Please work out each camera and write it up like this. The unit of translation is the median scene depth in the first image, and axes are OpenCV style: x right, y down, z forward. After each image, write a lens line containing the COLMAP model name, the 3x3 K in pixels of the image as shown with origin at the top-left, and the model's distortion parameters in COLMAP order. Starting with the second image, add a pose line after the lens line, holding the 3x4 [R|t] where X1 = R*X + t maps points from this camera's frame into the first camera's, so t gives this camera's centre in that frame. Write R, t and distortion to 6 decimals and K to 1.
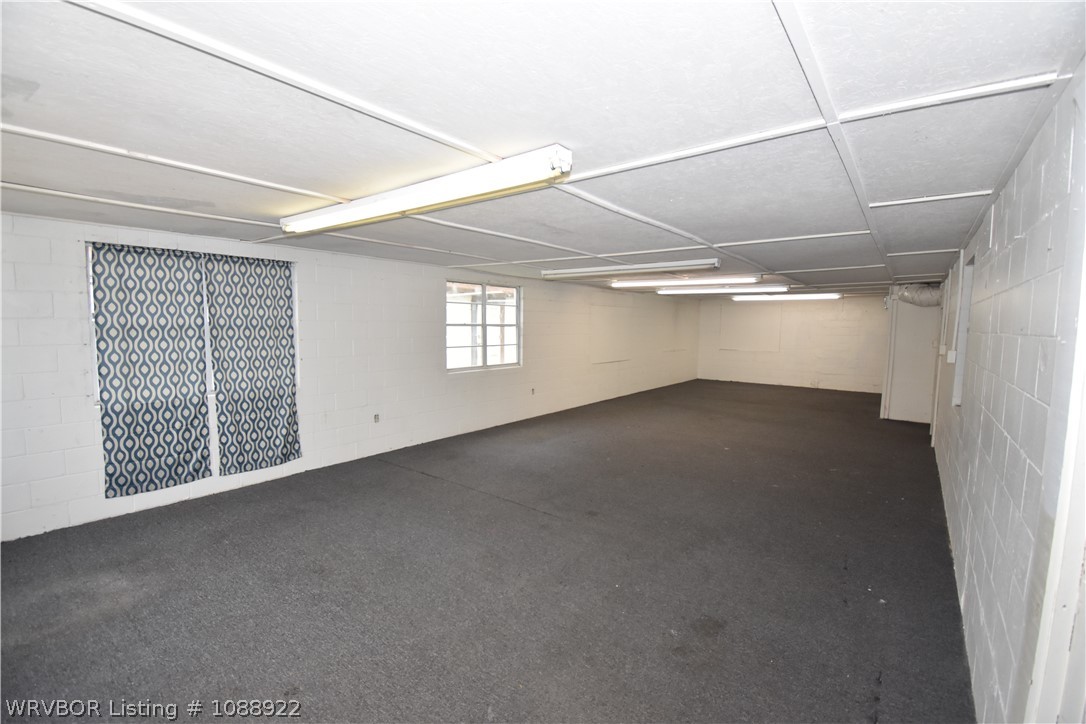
lens RADIAL K [[476.7, 0, 546.3], [0, 476.7, 359.9], [0, 0, 1]] dist [0.021046, -0.024187]
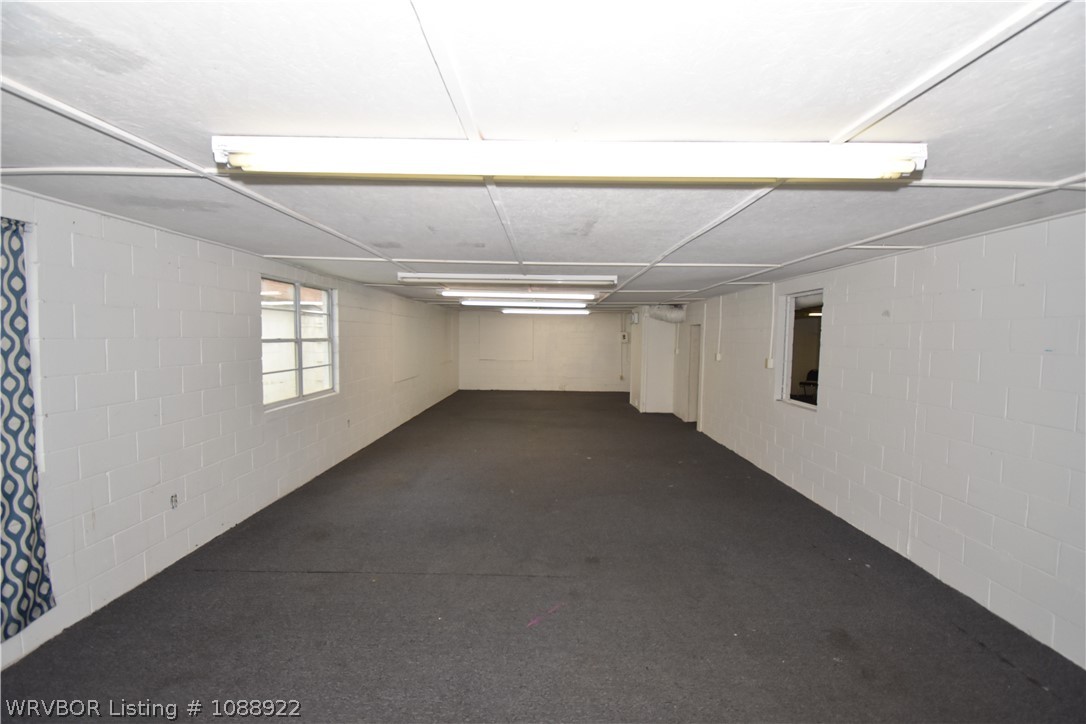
lens RADIAL K [[476.7, 0, 546.3], [0, 476.7, 359.9], [0, 0, 1]] dist [0.021046, -0.024187]
pose [[0.797333, -0.033974, 0.602583, -0.387913], [0.045306, 0.998967, -0.003626, -0.034260], [-0.601837, 0.030192, 0.798048, 0.279811]]
